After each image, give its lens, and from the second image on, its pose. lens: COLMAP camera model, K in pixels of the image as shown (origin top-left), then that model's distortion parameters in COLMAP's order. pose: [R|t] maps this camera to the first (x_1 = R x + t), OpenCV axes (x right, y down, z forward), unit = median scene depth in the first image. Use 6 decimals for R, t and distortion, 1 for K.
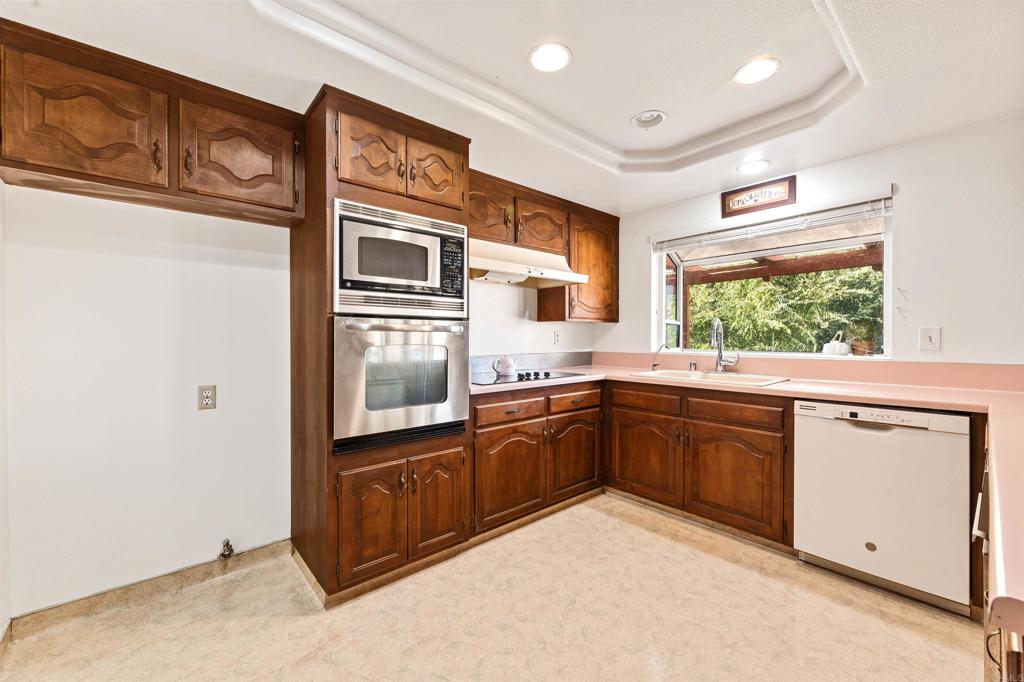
lens RADIAL K [[412.3, 0, 517.6], [0, 412.3, 340.1], [0, 0, 1]] dist [0.001550, 0.000216]
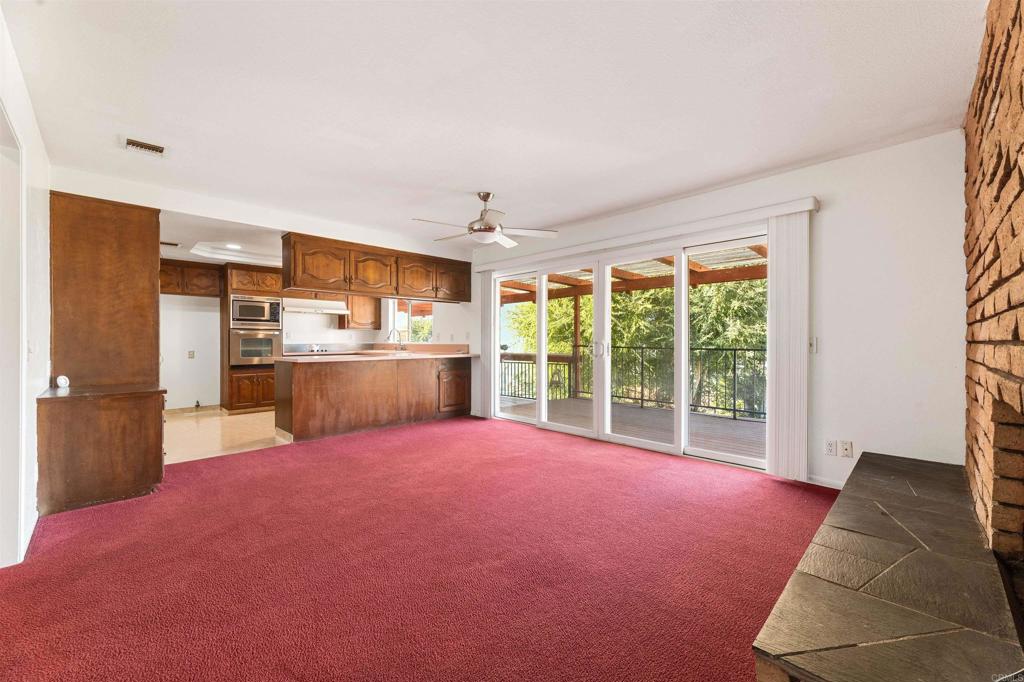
lens RADIAL K [[413.0, 0, 512.0], [0, 413.0, 341.0], [0, 0, 1]] dist [0.002131, 0.000043]
pose [[0.998901, 0.000954, 0.046859, 1.507801], [-0.000813, 0.999995, -0.003024, 0.043567], [-0.046862, 0.002982, 0.998897, -2.213401]]
